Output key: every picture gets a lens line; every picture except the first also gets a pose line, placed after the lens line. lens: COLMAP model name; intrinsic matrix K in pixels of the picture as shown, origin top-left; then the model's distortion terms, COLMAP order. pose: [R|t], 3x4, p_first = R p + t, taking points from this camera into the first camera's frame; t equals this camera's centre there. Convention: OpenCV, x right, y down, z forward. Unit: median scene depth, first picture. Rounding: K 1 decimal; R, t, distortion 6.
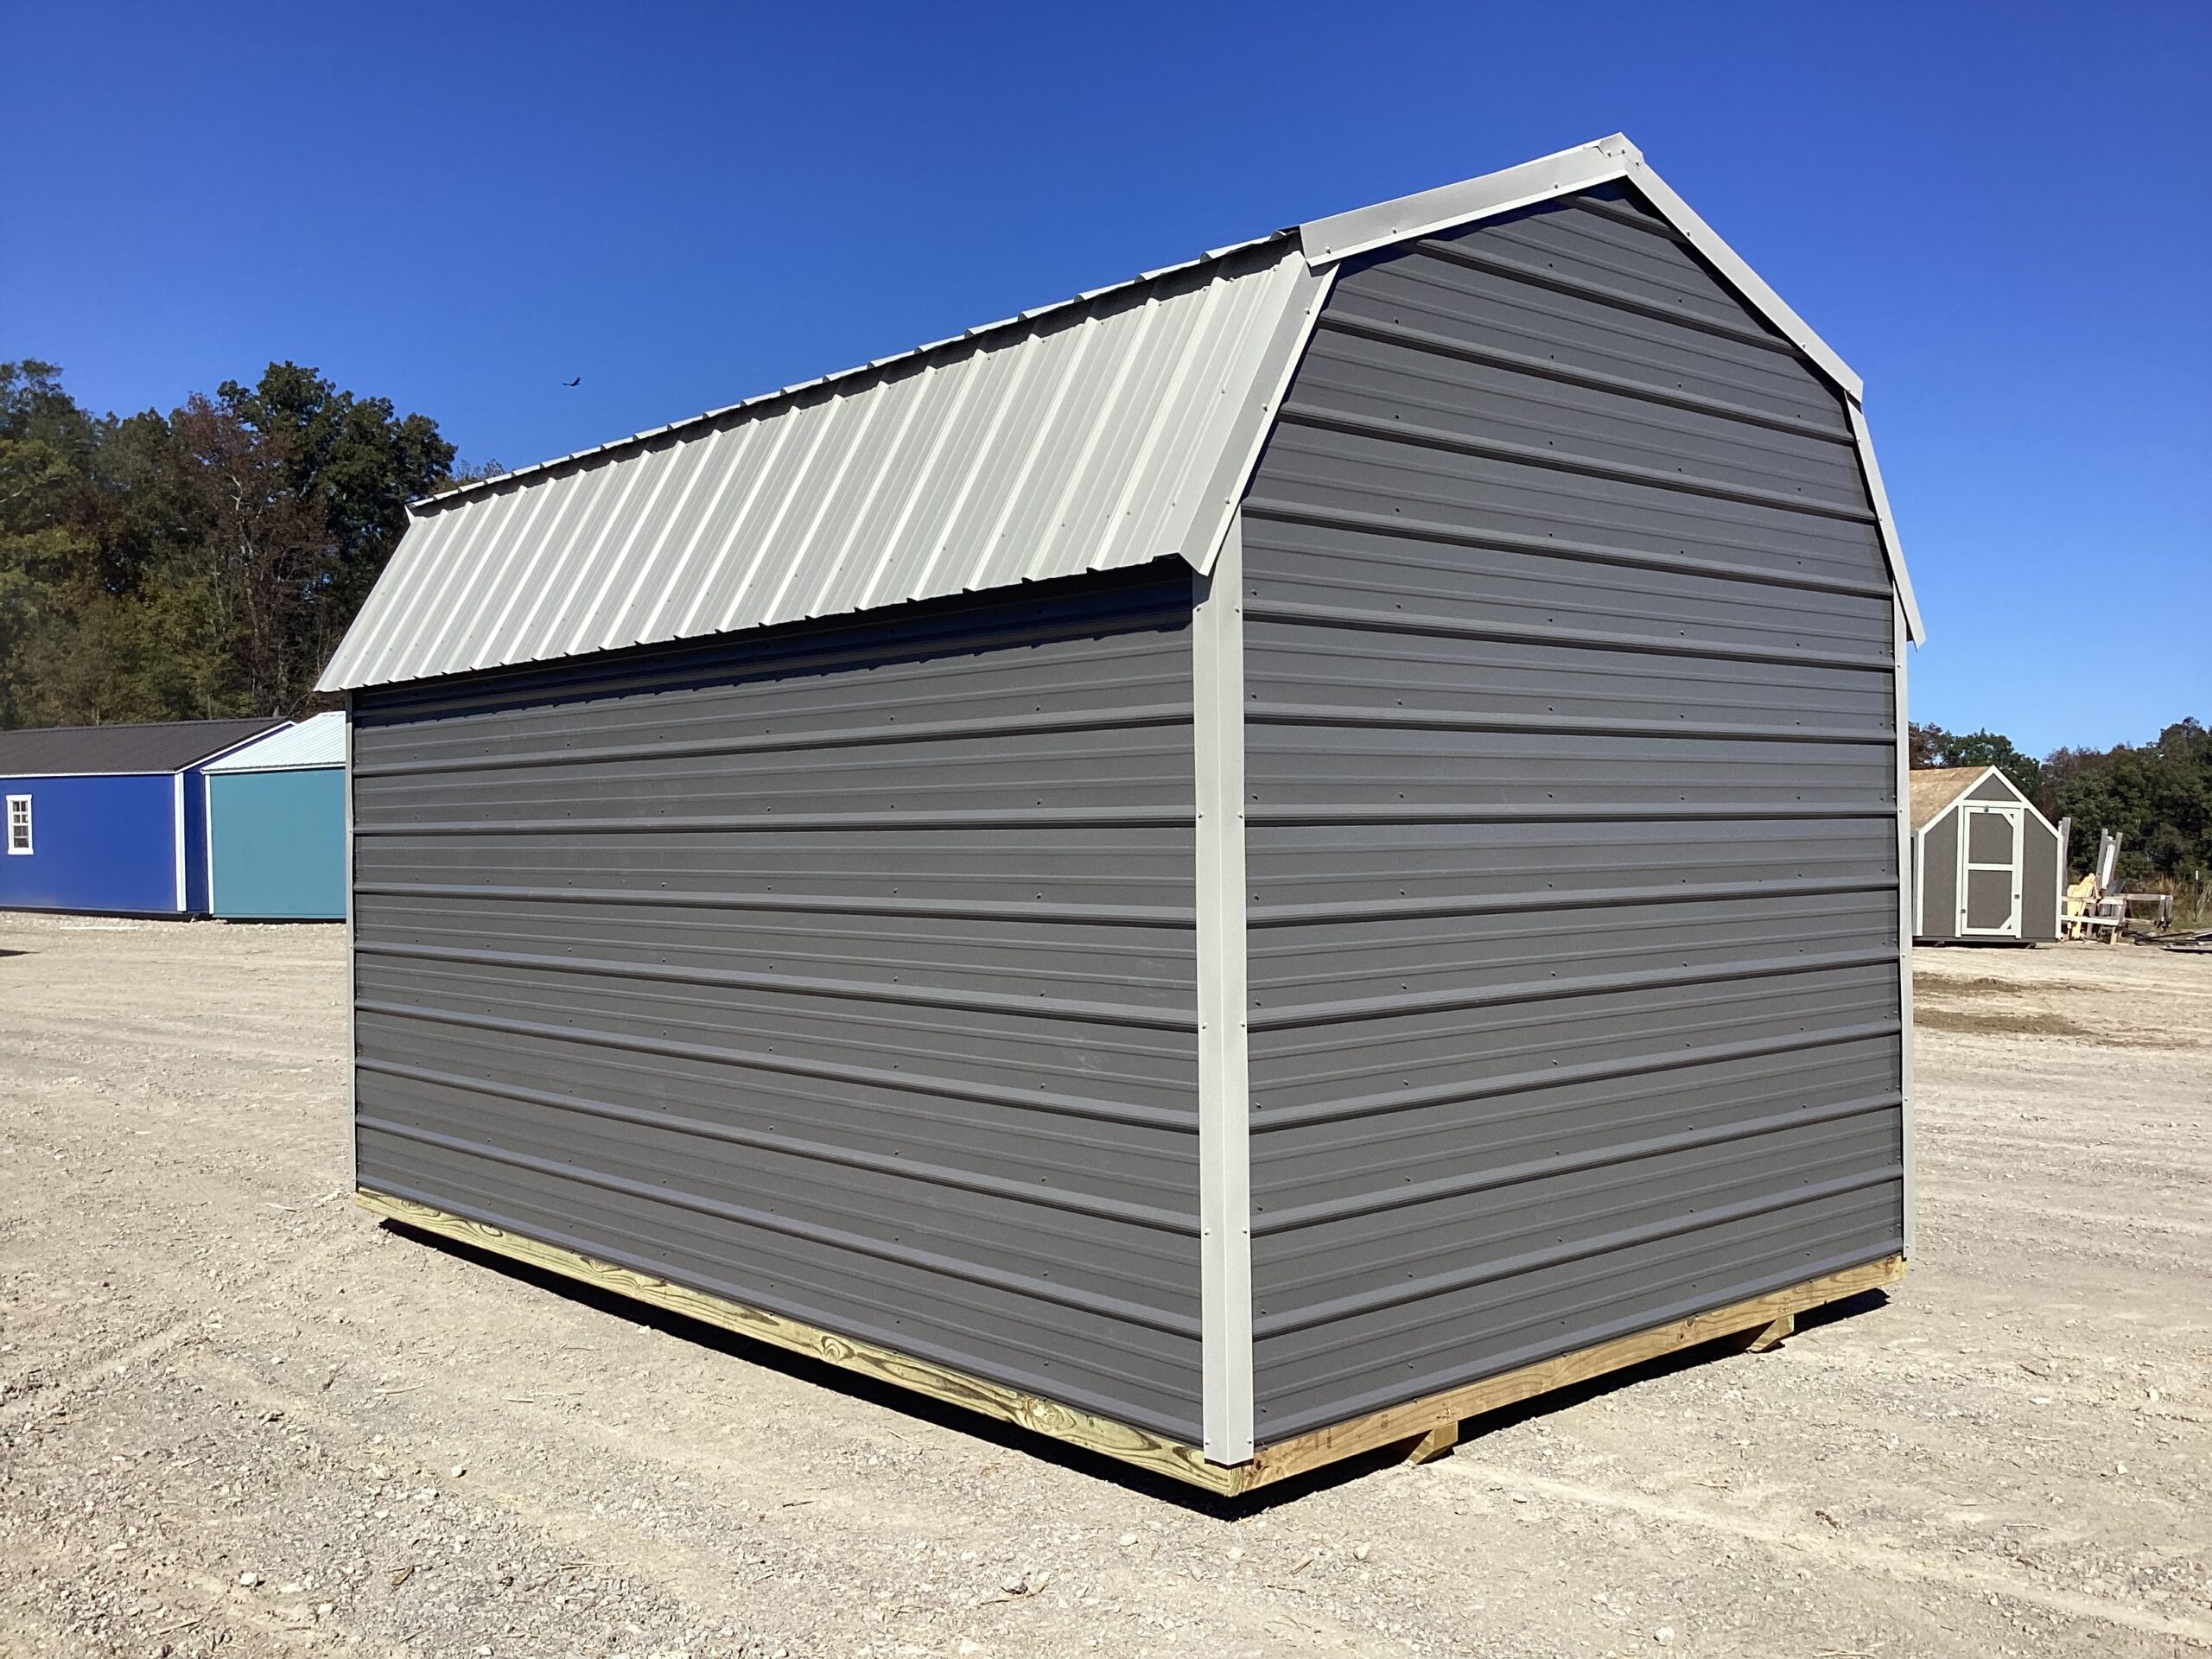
lens RADIAL K [[2037.9, 0, 1106.0], [0, 2037.9, 841.3], [0, 0, 1]] dist [-0.020503, 0.000000]
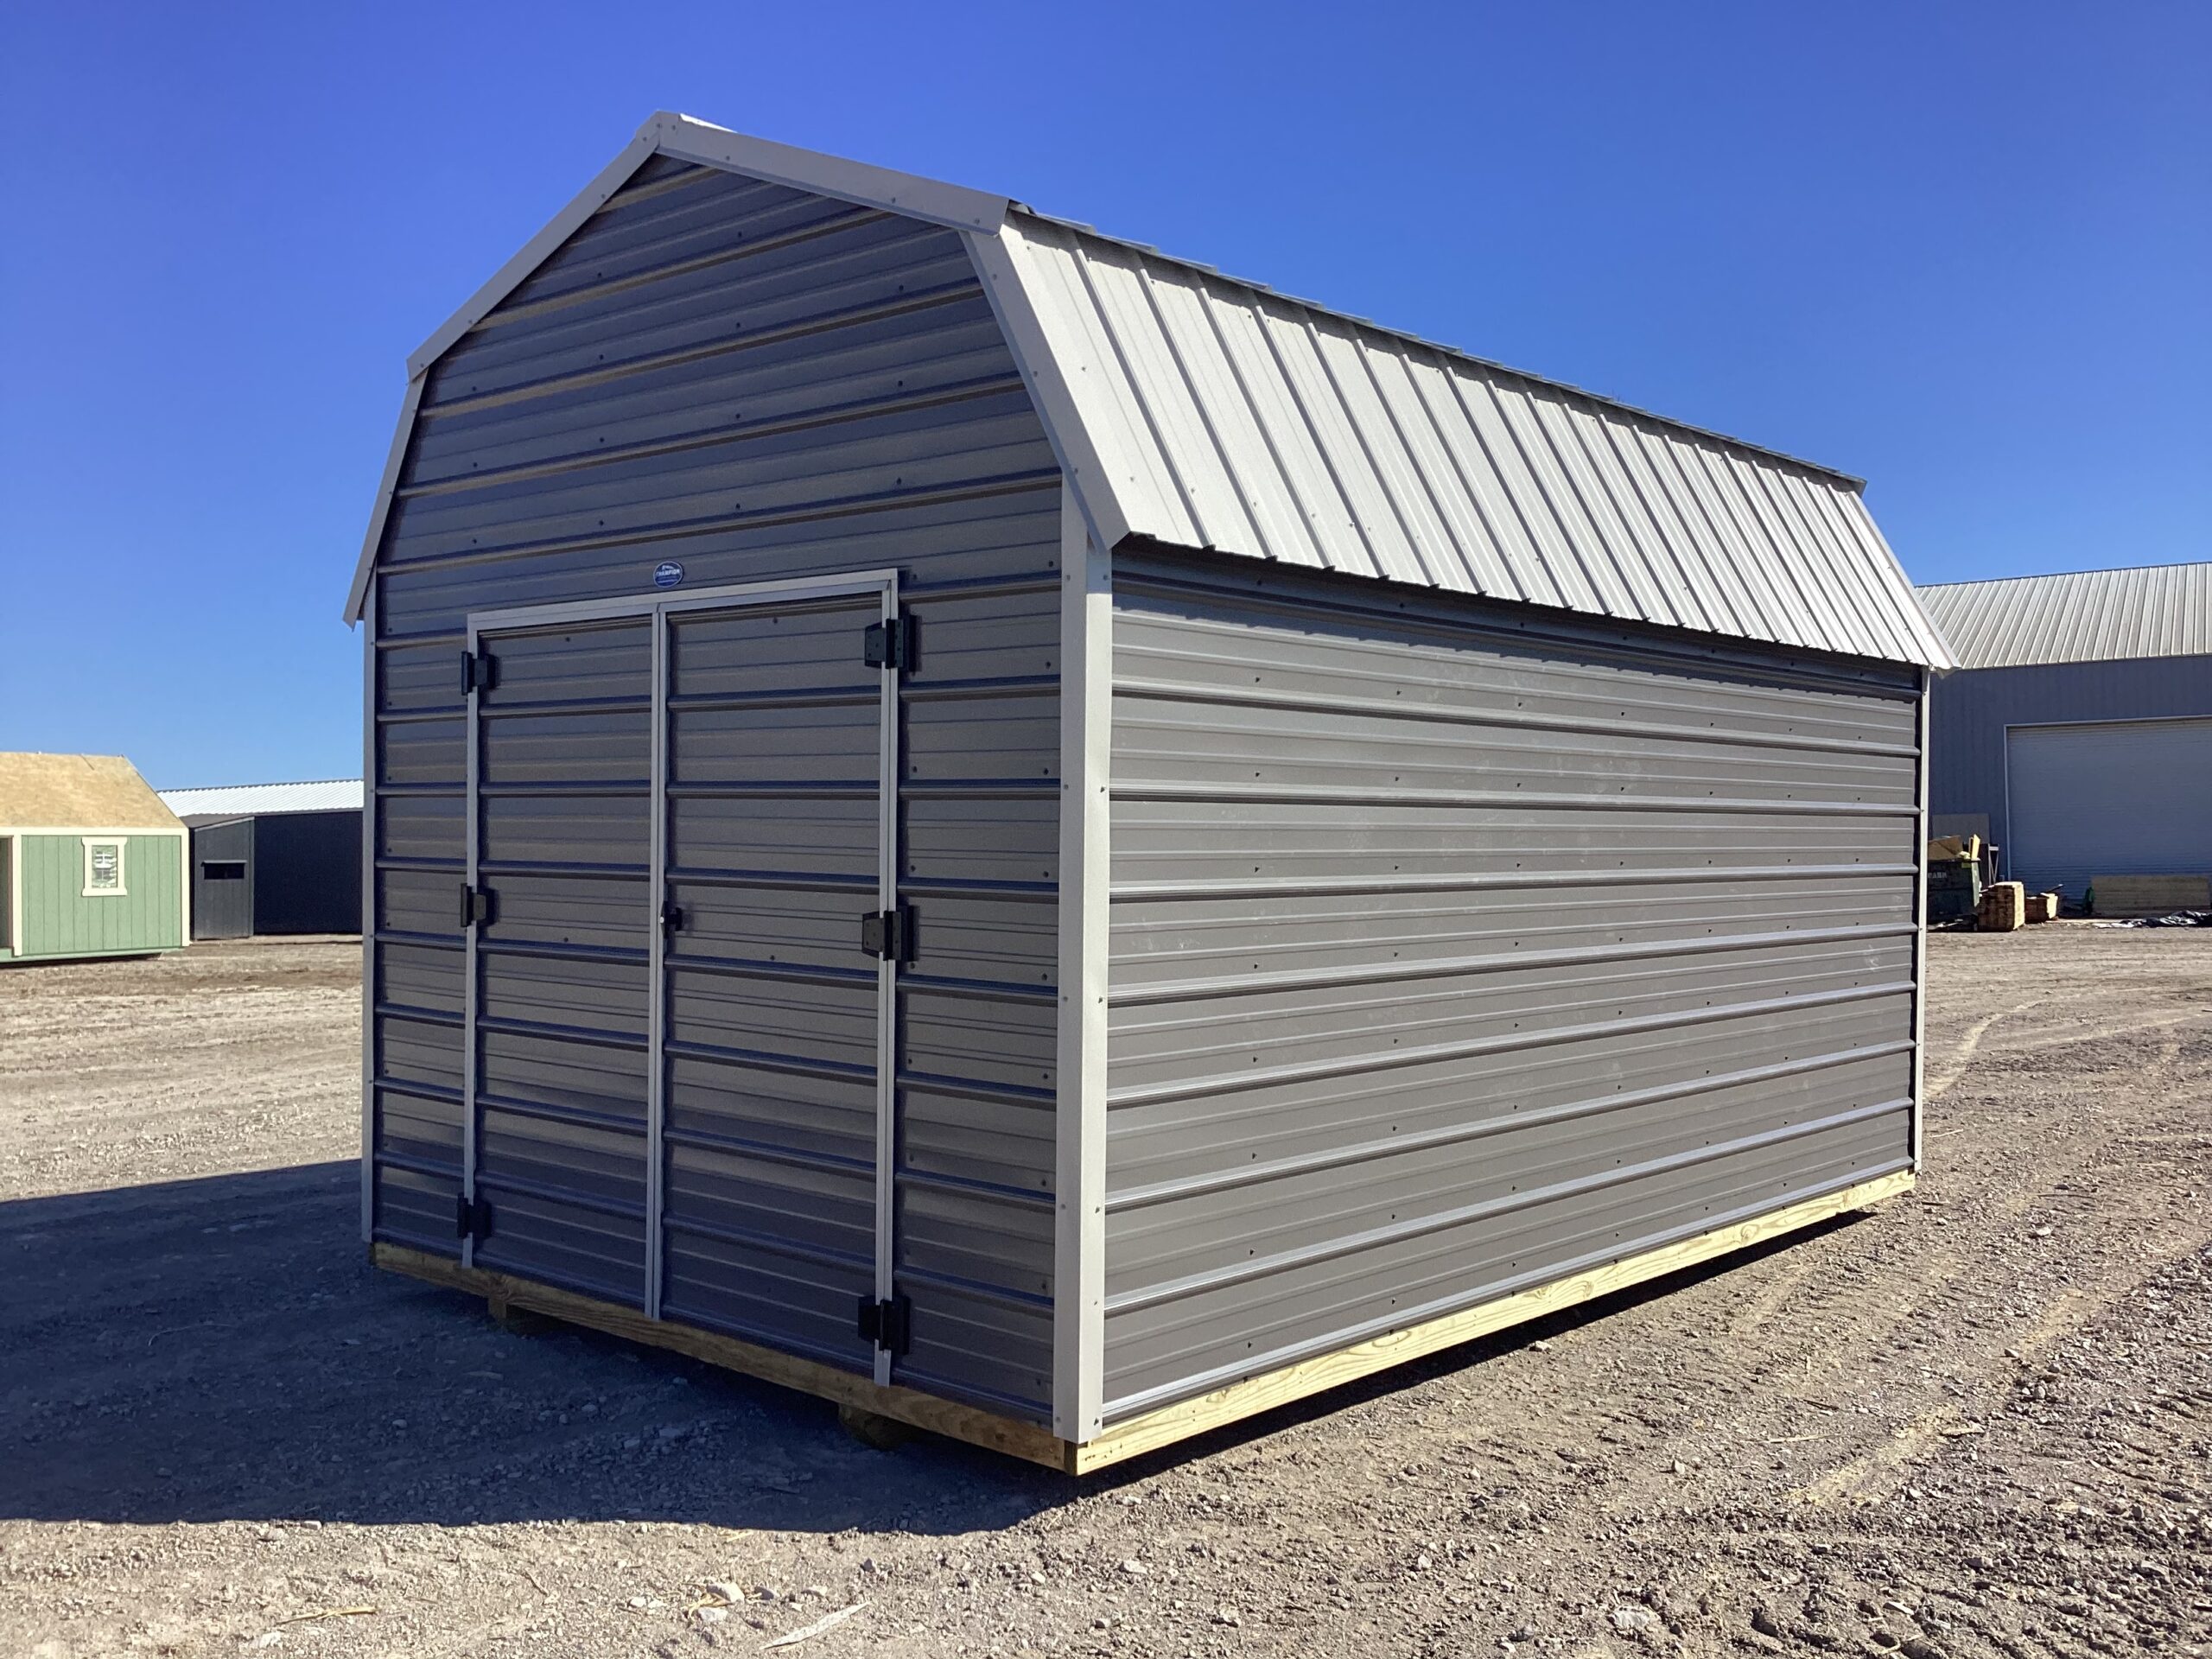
lens RADIAL K [[2105.3, 0, 1109.1], [0, 2105.3, 832.1], [0, 0, 1]] dist [-0.014674, 0.000000]
pose [[-0.107149, -0.001679, 0.994242, -1.115983], [-0.004240, 0.999990, 0.001231, 0.005794], [-0.994234, -0.004083, -0.107155, 1.253276]]
